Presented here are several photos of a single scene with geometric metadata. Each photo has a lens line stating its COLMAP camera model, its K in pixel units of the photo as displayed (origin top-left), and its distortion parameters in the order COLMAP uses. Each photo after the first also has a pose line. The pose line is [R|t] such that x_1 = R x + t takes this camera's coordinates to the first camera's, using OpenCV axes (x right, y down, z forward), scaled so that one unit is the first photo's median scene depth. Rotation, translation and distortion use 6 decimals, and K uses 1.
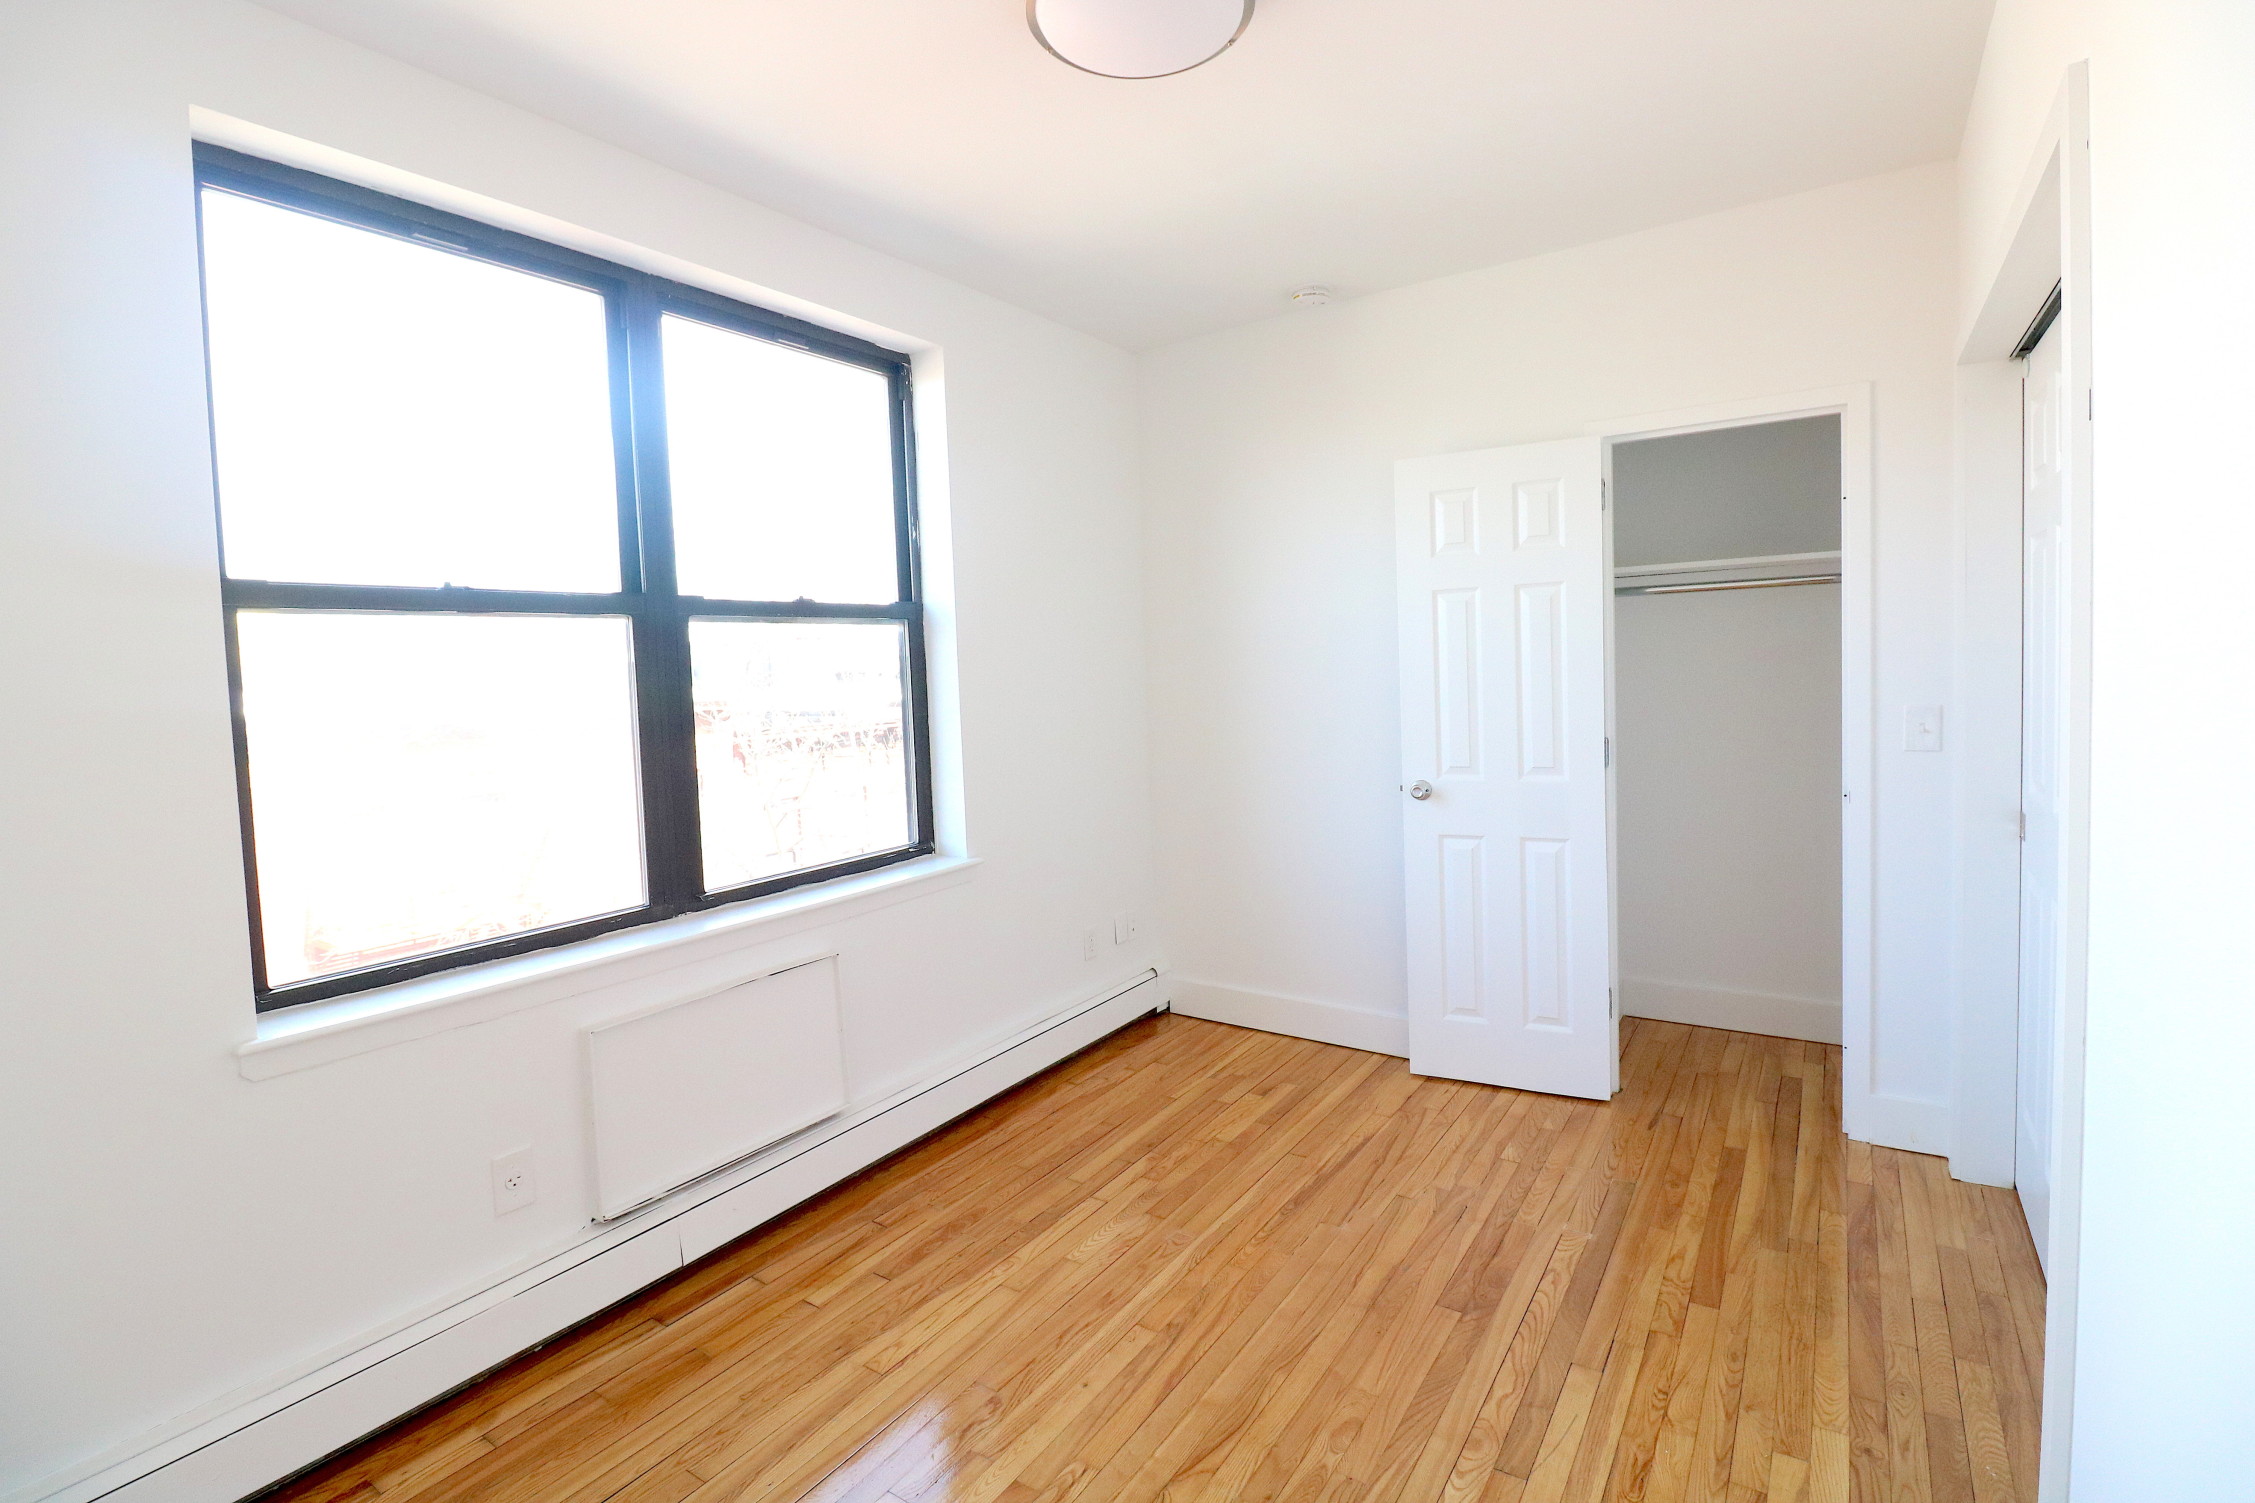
lens RADIAL K [[1043.0, 0, 1126.4], [0, 1043.0, 723.3], [0, 0, 1]] dist [0.003679, -0.016878]
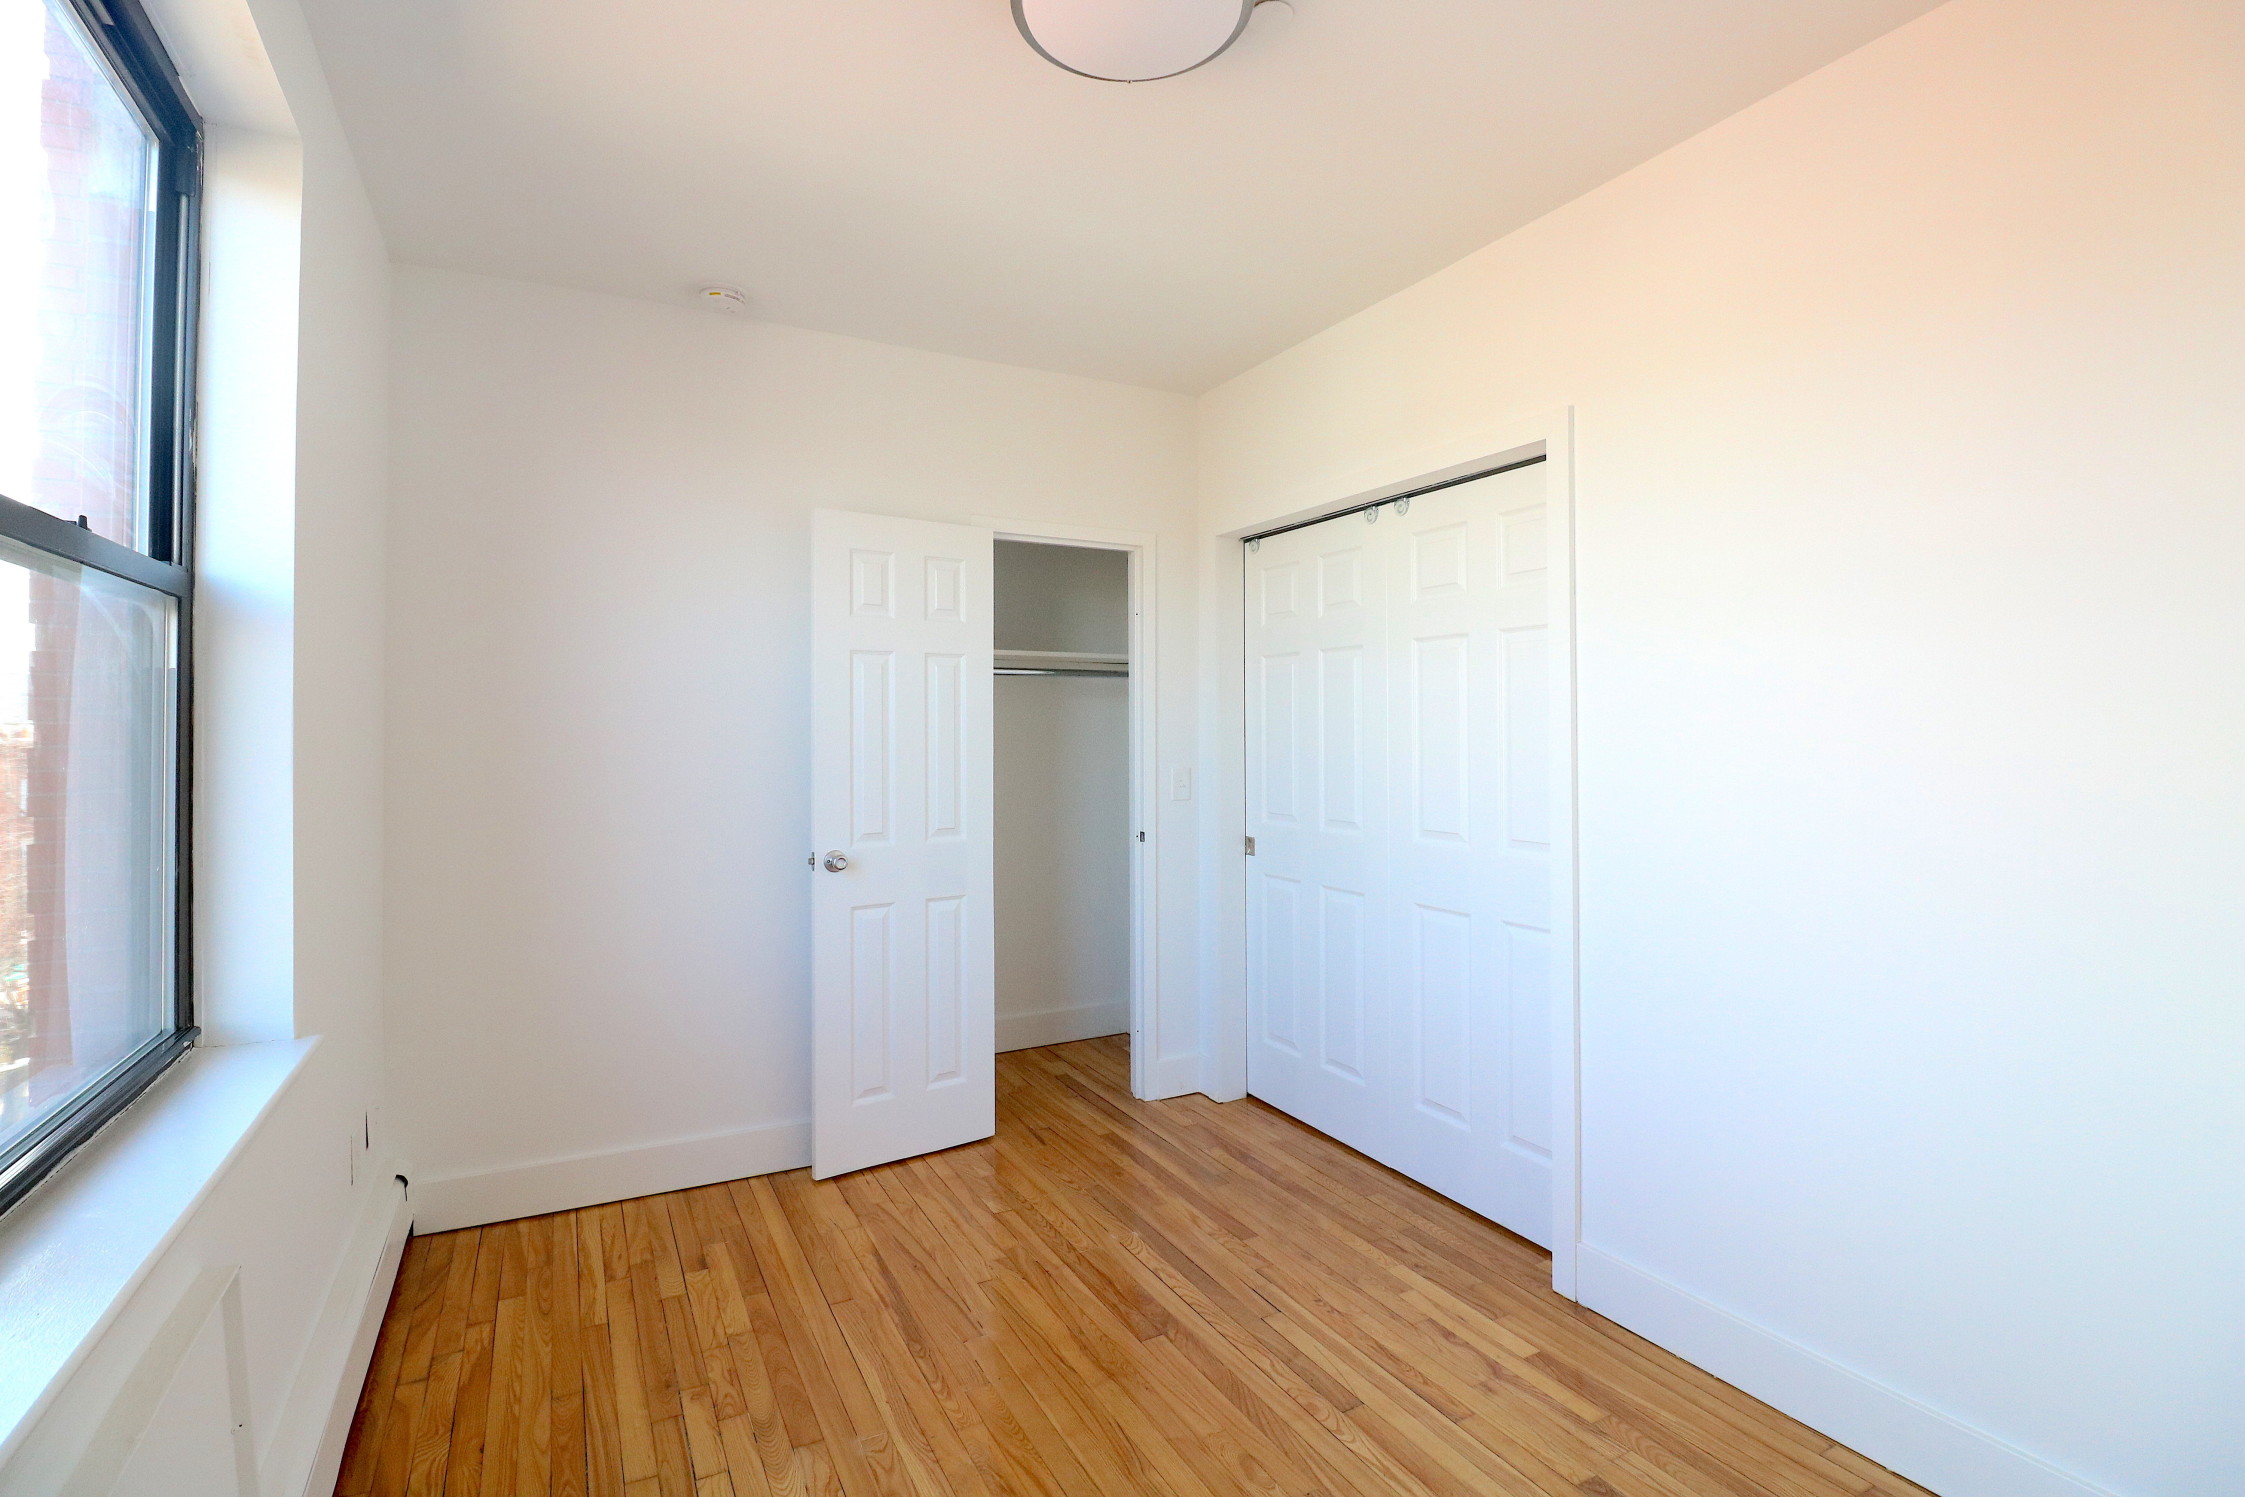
lens RADIAL K [[1047.7, 0, 1124.1], [0, 1047.7, 720.0], [0, 0, 1]] dist [0.001964, -0.015275]
pose [[0.466498, 0.047420, 0.883250, -0.528145], [0.036017, 0.996715, -0.072534, 0.018817], [-0.883789, 0.065649, 0.463258, 0.405861]]
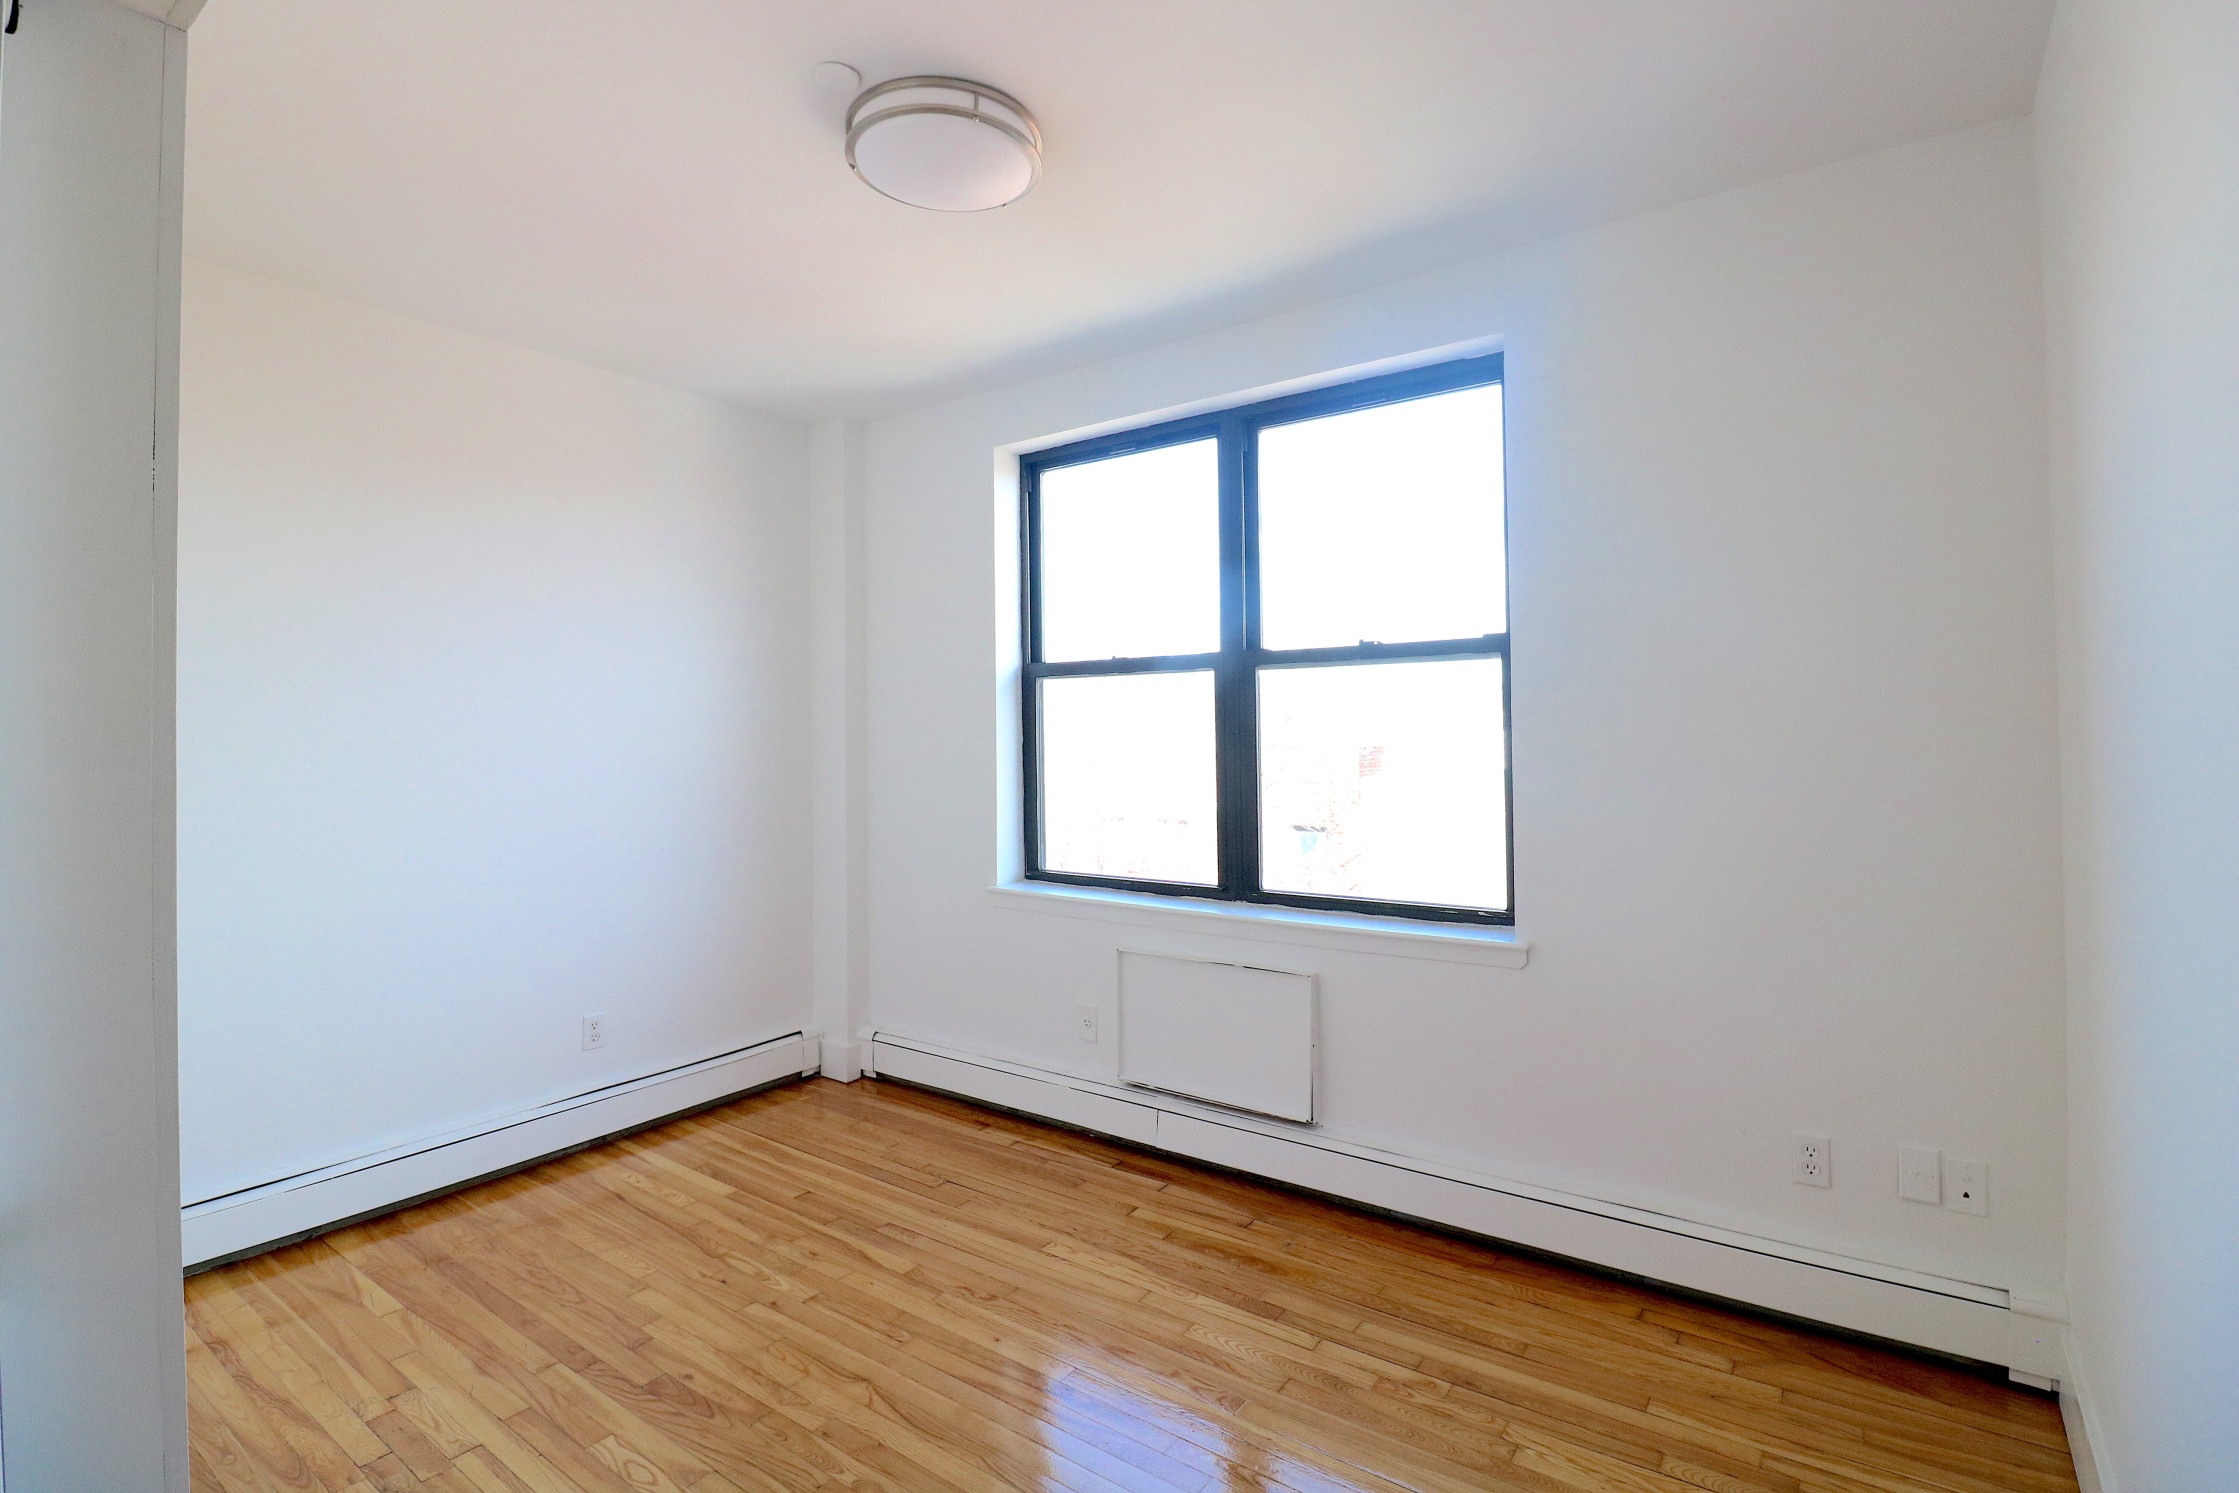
lens RADIAL K [[1044.9, 0, 1121.1], [0, 1044.9, 718.0], [0, 0, 1]] dist [0.001964, -0.015275]
pose [[-0.030556, 0.024701, -0.999228, 0.802430], [-0.043529, 0.998713, 0.026019, -0.063046], [0.998585, 0.044290, -0.029442, 0.839501]]
